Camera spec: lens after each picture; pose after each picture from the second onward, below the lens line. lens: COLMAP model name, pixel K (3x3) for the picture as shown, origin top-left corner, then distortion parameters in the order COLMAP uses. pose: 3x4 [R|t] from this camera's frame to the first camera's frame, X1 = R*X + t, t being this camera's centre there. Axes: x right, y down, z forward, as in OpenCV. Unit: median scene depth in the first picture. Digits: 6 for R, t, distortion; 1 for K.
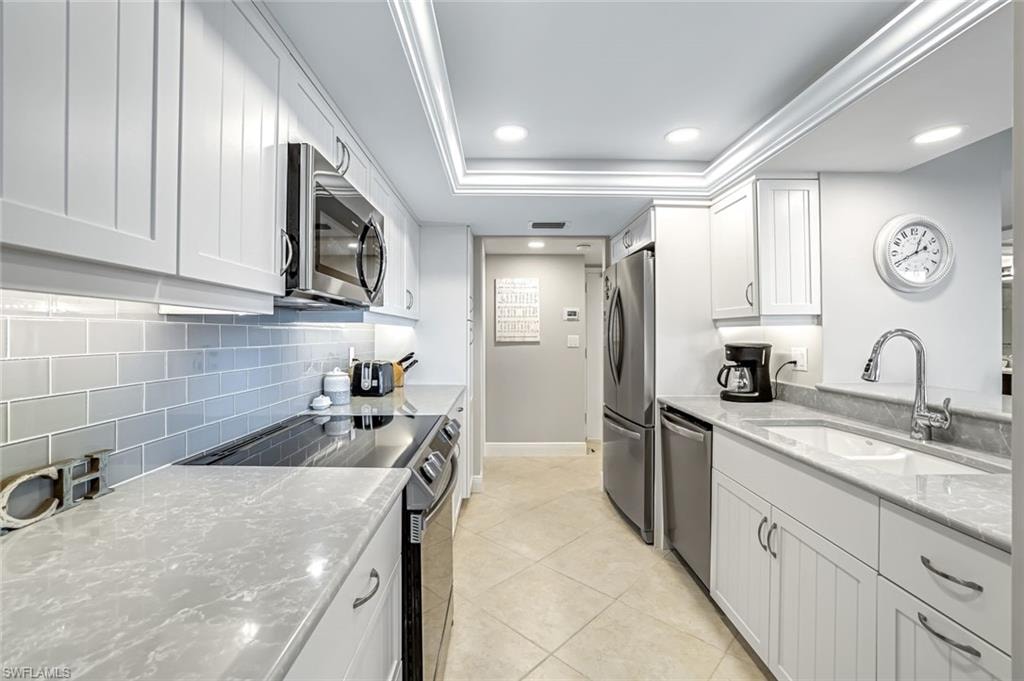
lens RADIAL K [[449.4, 0, 505.0], [0, 449.4, 334.8], [0, 0, 1]] dist [-0.018072, 0.002054]
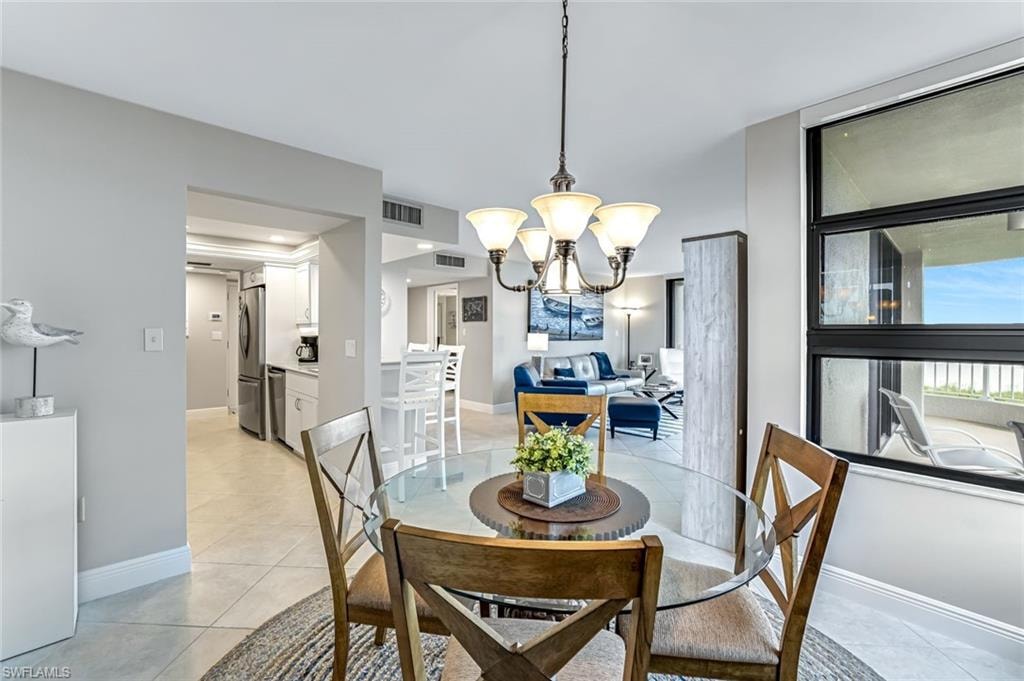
lens RADIAL K [[449.4, 0, 507.6], [0, 449.4, 335.5], [0, 0, 1]] dist [-0.018072, 0.002054]
pose [[0.747861, -0.004770, 0.663838, -0.179303], [-0.002541, 0.999946, 0.010048, -0.004413], [-0.663850, -0.009201, 0.747809, -1.227085]]
